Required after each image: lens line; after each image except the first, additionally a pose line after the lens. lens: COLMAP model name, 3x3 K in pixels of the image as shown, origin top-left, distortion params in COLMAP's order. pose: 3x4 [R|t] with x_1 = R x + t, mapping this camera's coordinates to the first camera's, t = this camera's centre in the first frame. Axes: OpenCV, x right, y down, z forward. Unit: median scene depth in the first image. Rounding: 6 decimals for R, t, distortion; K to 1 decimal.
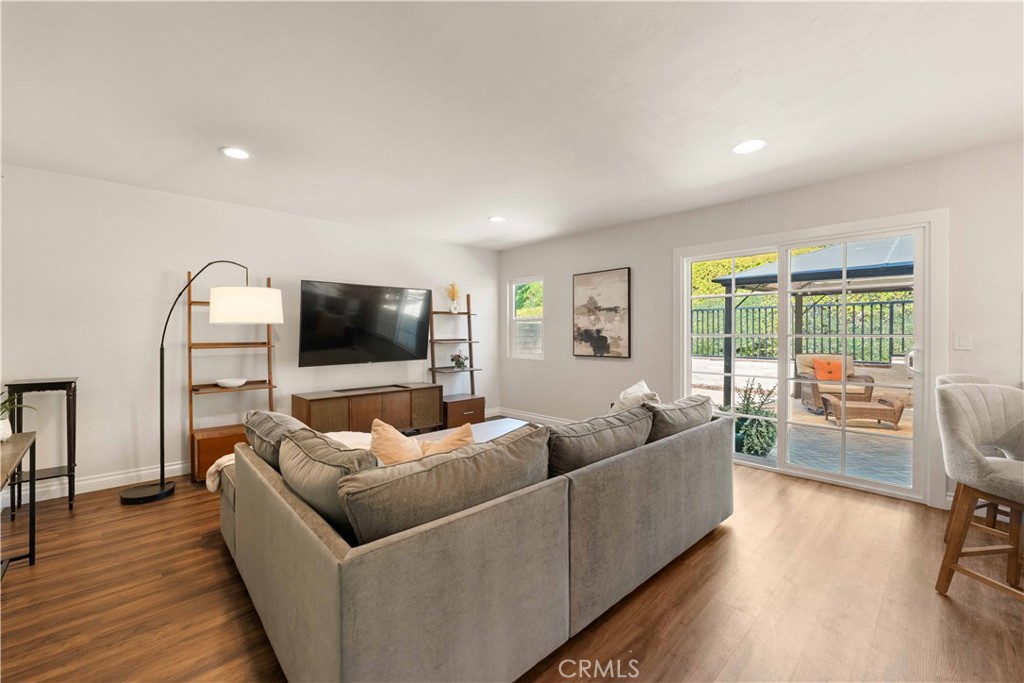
lens RADIAL K [[418.7, 0, 516.7], [0, 418.7, 335.3], [0, 0, 1]] dist [-0.001017, 0.000159]
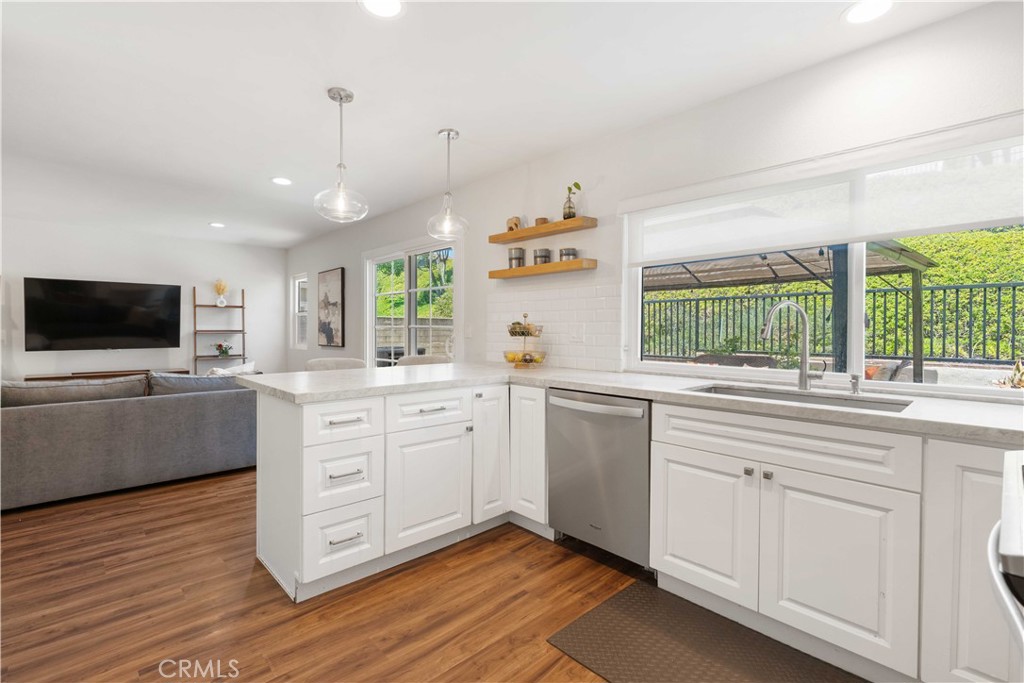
lens RADIAL K [[461.5, 0, 499.5], [0, 461.5, 335.7], [0, 0, 1]] dist [0.003040, 0.000028]
pose [[0.999781, 0.007611, -0.019512, 0.854970], [-0.007432, 0.999930, 0.009237, 0.010173], [0.019581, -0.009090, 0.999767, -0.282140]]
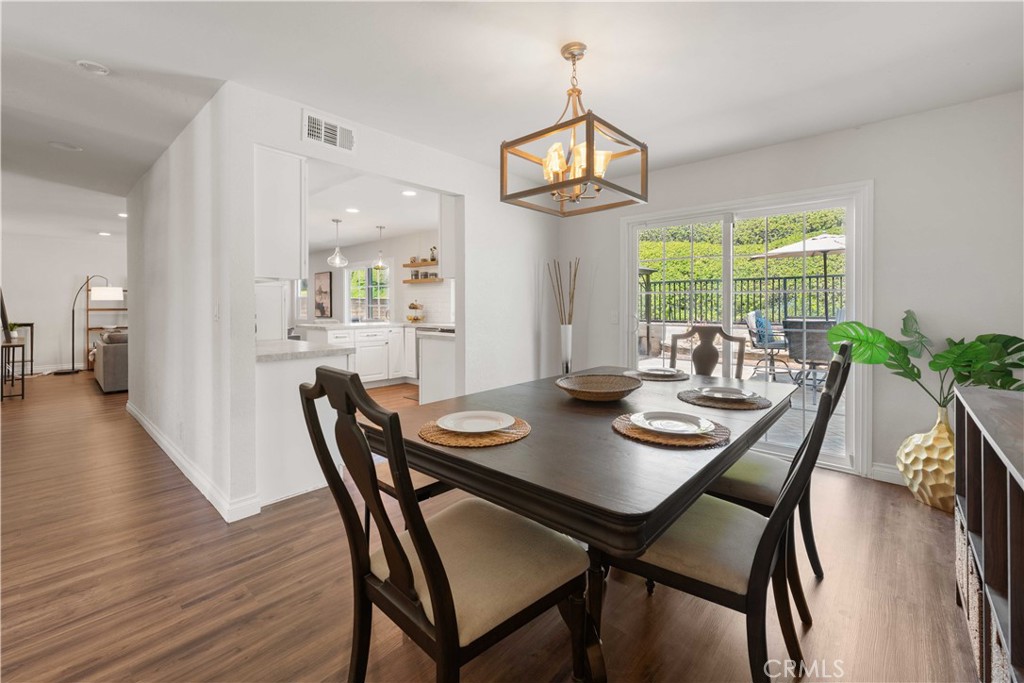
lens RADIAL K [[418.7, 0, 507.0], [0, 418.7, 306.9], [0, 0, 1]] dist [-0.001017, 0.000159]
pose [[0.996842, 0.001561, 0.079395, 1.124048], [-0.001236, 0.999991, -0.004142, 0.015533], [-0.079401, 0.004030, 0.996835, -1.236356]]
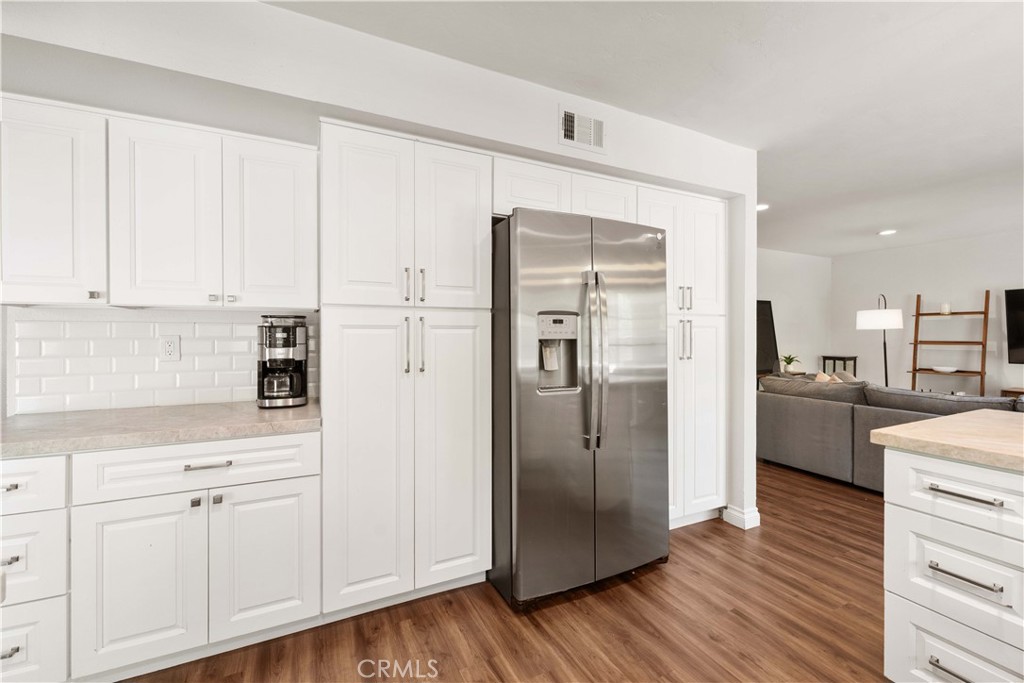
lens RADIAL K [[418.7, 0, 496.7], [0, 418.7, 338.8], [0, 0, 1]] dist [-0.001017, 0.000159]
pose [[-0.320065, 0.013916, -0.947293, 1.074391], [-0.005225, 0.999851, 0.016453, -0.005113], [0.947381, 0.010215, -0.319945, 0.014331]]
